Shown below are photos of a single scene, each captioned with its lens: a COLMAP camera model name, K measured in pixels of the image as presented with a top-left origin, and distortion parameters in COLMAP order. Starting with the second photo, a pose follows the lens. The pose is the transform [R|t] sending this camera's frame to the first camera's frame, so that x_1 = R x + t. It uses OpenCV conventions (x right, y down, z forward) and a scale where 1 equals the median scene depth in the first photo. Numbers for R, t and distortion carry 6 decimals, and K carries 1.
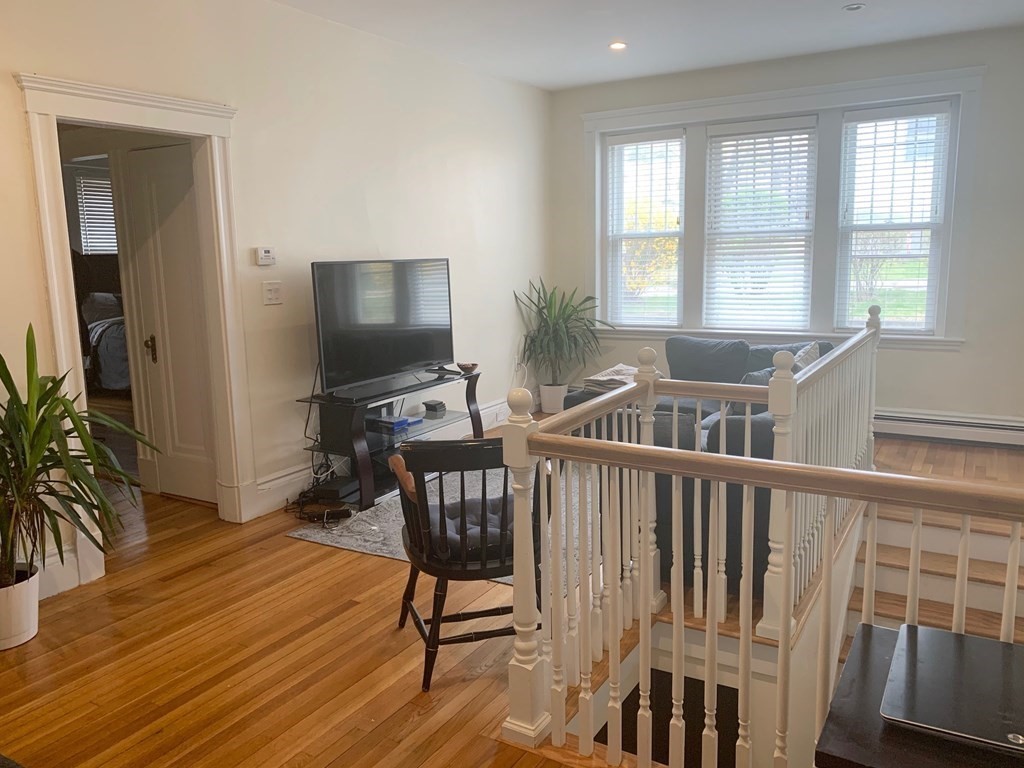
lens RADIAL K [[791.6, 0, 512.0], [0, 791.6, 384.0], [0, 0, 1]] dist [0.001482, 0.000161]
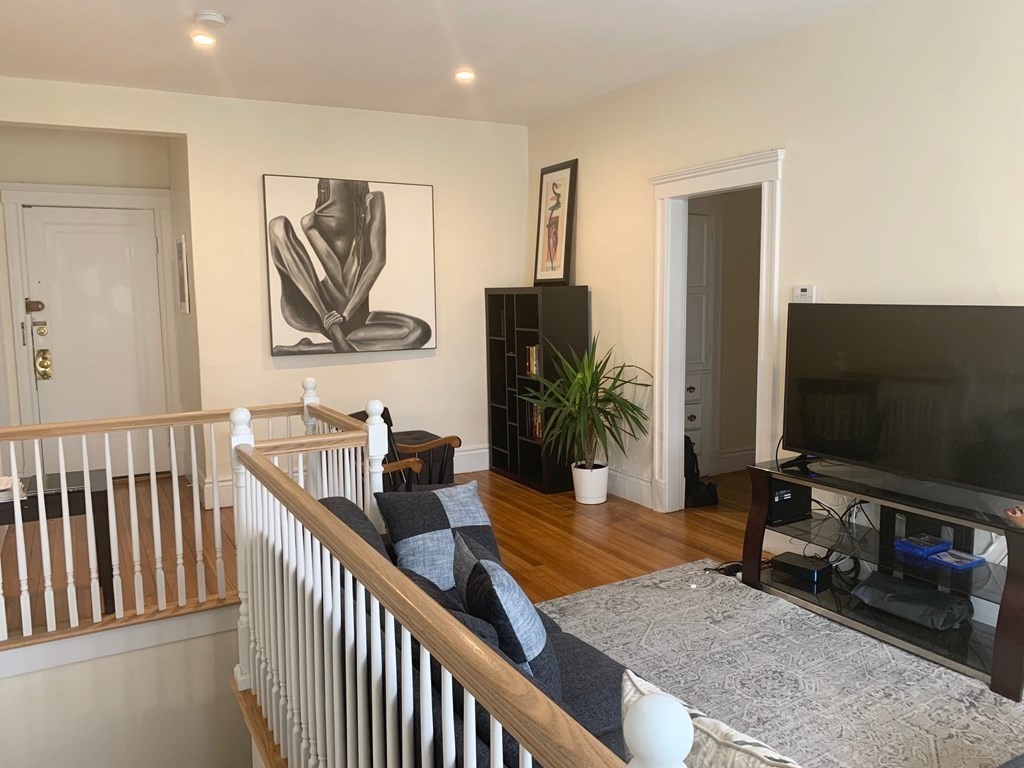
lens RADIAL K [[791.6, 0, 512.0], [0, 791.6, 384.0], [0, 0, 1]] dist [0.001482, 0.000161]
pose [[-0.507624, 0.131407, -0.851499, 0.738874], [-0.123819, 0.966915, 0.223033, -0.244287], [0.852635, 0.218649, -0.474559, 1.269746]]
